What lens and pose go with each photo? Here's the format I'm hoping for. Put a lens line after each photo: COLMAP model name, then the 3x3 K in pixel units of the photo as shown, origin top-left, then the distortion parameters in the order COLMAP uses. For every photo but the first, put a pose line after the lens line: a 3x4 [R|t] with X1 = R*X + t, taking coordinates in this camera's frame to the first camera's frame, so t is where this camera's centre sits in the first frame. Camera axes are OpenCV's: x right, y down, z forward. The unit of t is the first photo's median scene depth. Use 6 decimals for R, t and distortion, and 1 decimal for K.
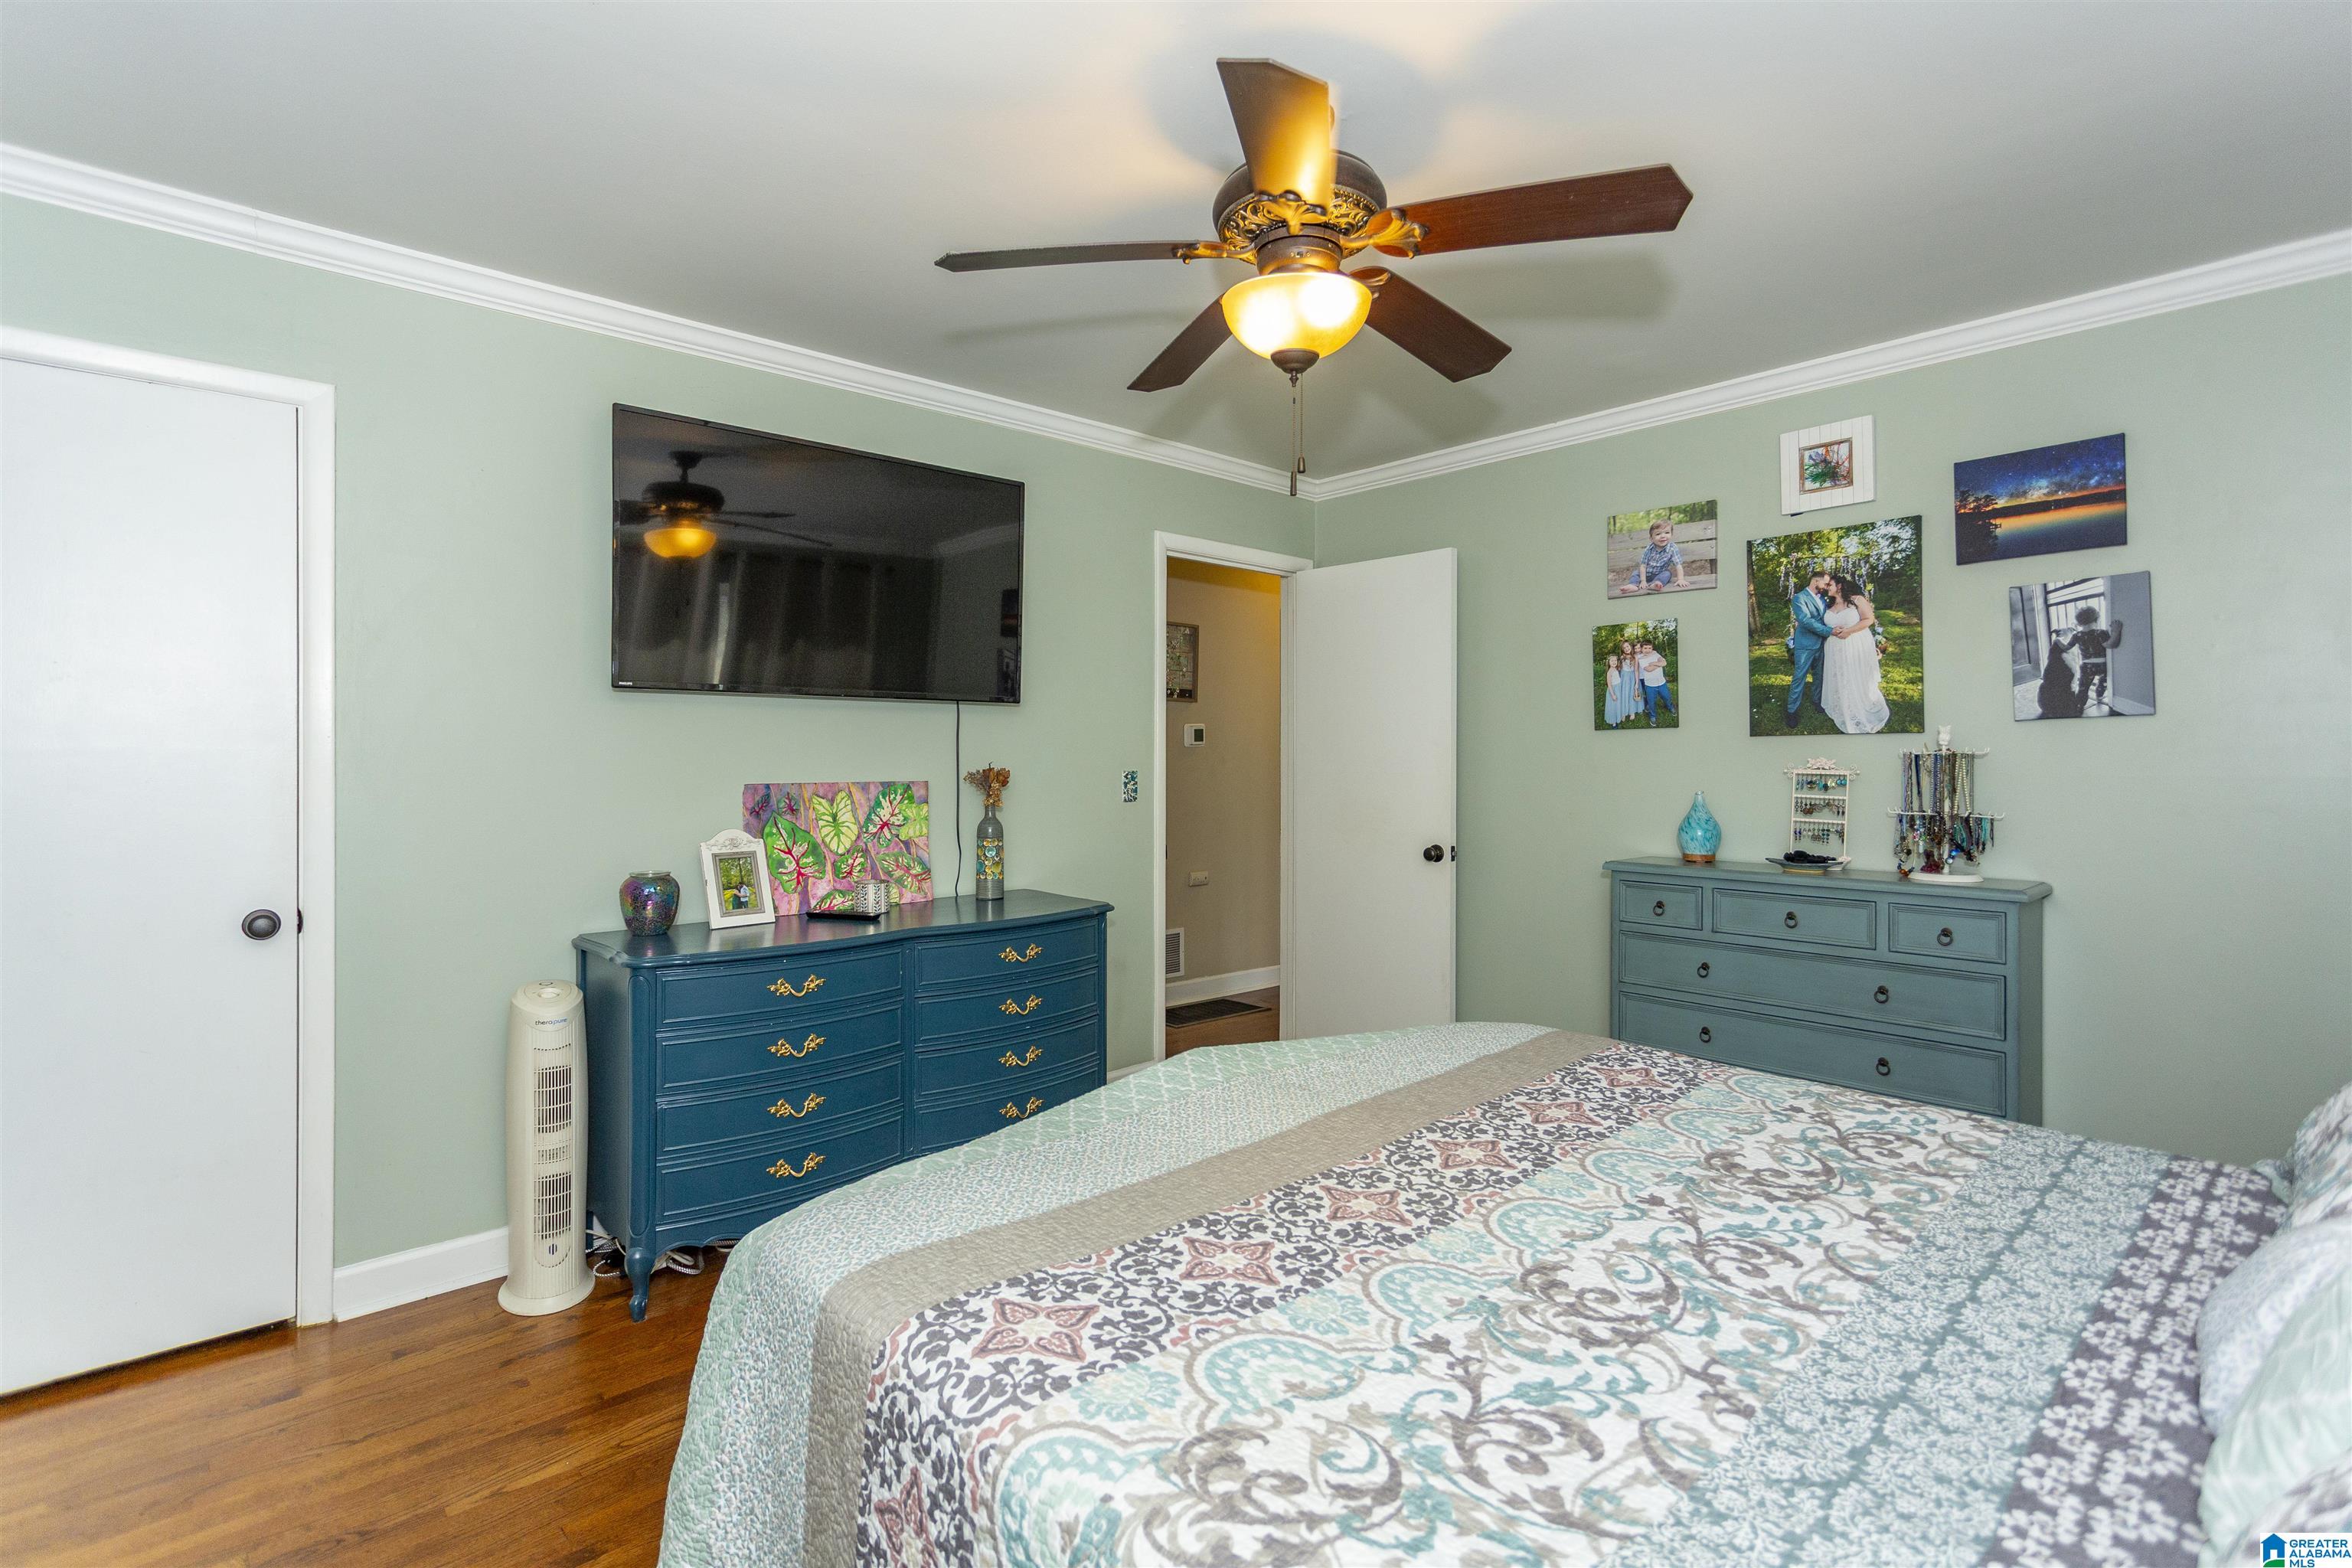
lens RADIAL K [[1121.4, 0, 1175.6], [0, 1121.4, 768.0], [0, 0, 1]] dist [0.003951, 0.000529]
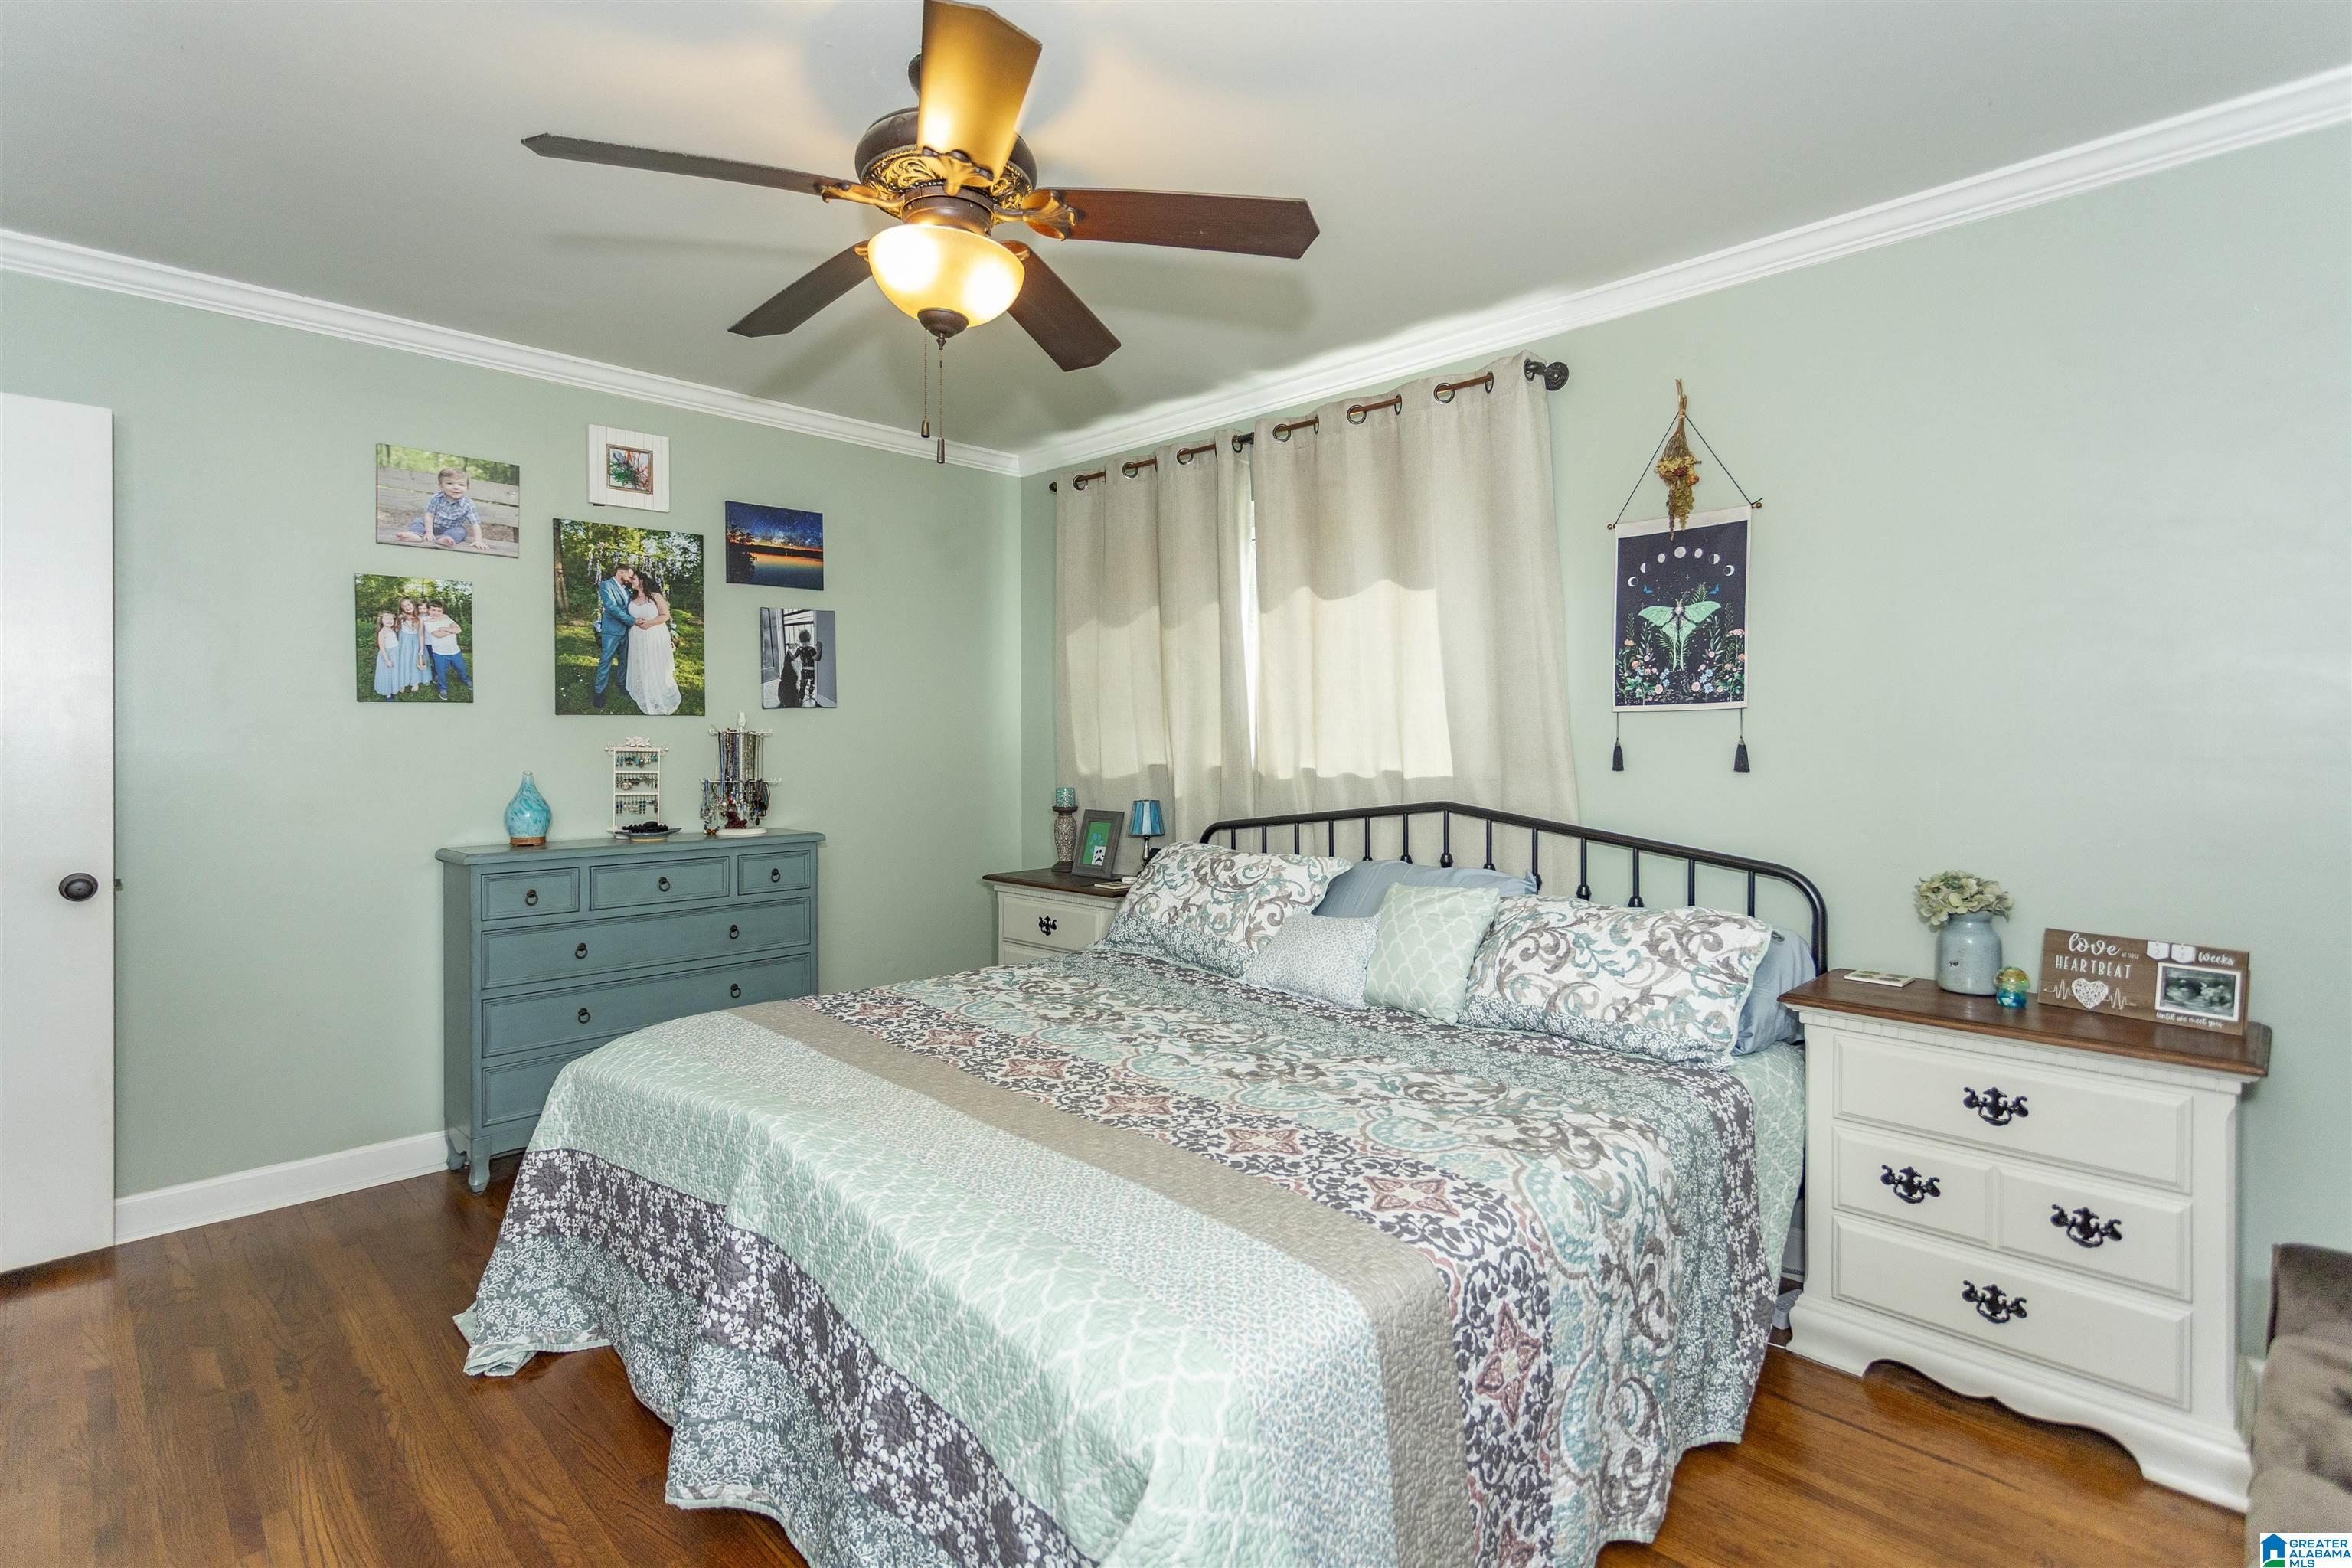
lens RADIAL K [[1121.4, 0, 1172.0], [0, 1121.4, 752.3], [0, 0, 1]] dist [0.003951, 0.000529]
pose [[-0.050296, -0.013054, 0.998649, -0.567058], [0.007988, 0.999877, 0.013472, -0.004184], [-0.998702, 0.008655, -0.050186, 0.556543]]
